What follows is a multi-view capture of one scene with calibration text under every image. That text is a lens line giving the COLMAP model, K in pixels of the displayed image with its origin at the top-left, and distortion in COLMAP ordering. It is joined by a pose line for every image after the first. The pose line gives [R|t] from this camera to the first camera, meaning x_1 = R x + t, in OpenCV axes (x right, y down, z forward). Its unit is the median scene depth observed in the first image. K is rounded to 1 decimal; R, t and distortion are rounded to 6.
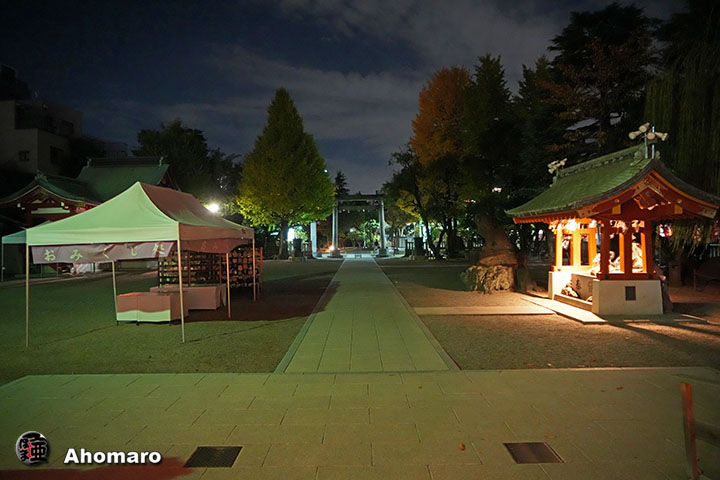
lens RADIAL K [[484.0, 0, 360.0], [0, 484.0, 240.0], [0, 0, 1]] dist [-0.045959, 0.001064]
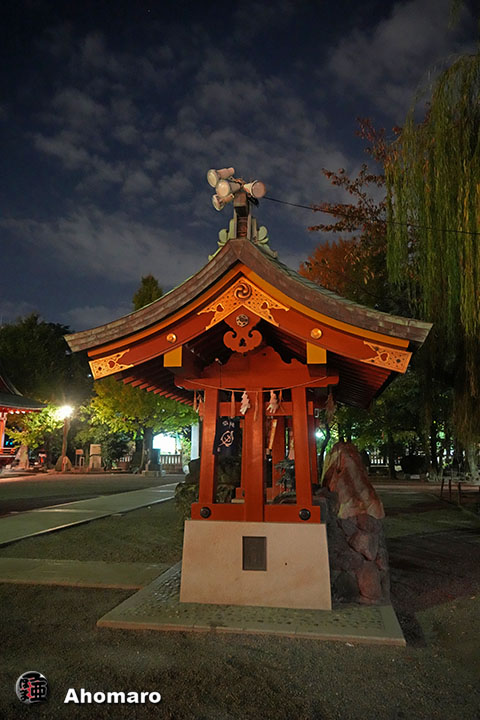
lens RADIAL K [[527.0, 0, 240.0], [0, 527.0, 360.0], [0, 0, 1]] dist [0.000453, 0.000589]
pose [[0.983104, -0.022356, -0.181680, 0.649202], [-0.010426, 0.984064, -0.177506, 0.023681], [0.182753, 0.176401, 0.967204, 0.502718]]
